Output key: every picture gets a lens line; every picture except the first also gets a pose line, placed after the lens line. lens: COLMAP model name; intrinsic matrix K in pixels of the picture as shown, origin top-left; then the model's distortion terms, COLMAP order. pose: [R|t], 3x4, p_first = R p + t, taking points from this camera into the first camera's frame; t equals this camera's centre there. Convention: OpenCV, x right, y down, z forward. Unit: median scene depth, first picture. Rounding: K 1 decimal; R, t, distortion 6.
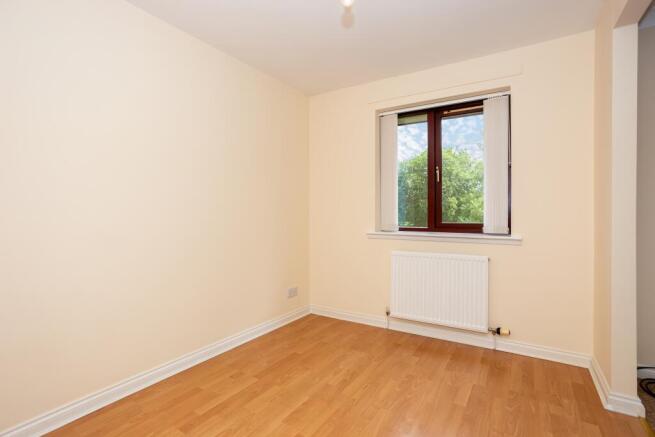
lens RADIAL K [[318.2, 0, 324.3], [0, 318.2, 219.0], [0, 0, 1]] dist [-0.001857, 0.000166]
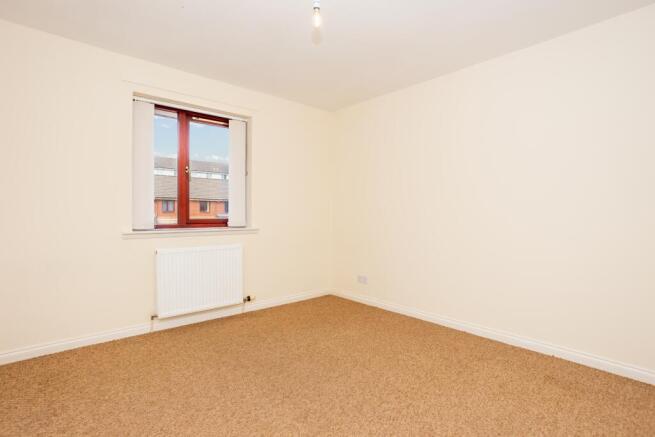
lens RADIAL K [[300.1, 0, 310.0], [0, 300.1, 219.9], [0, 0, 1]] dist [-0.023670, 0.000216]
pose [[0.346210, -0.023872, 0.937853, -0.487753], [0.005667, 0.999711, 0.023354, -0.006405], [-0.938140, -0.002771, 0.346245, 0.291180]]
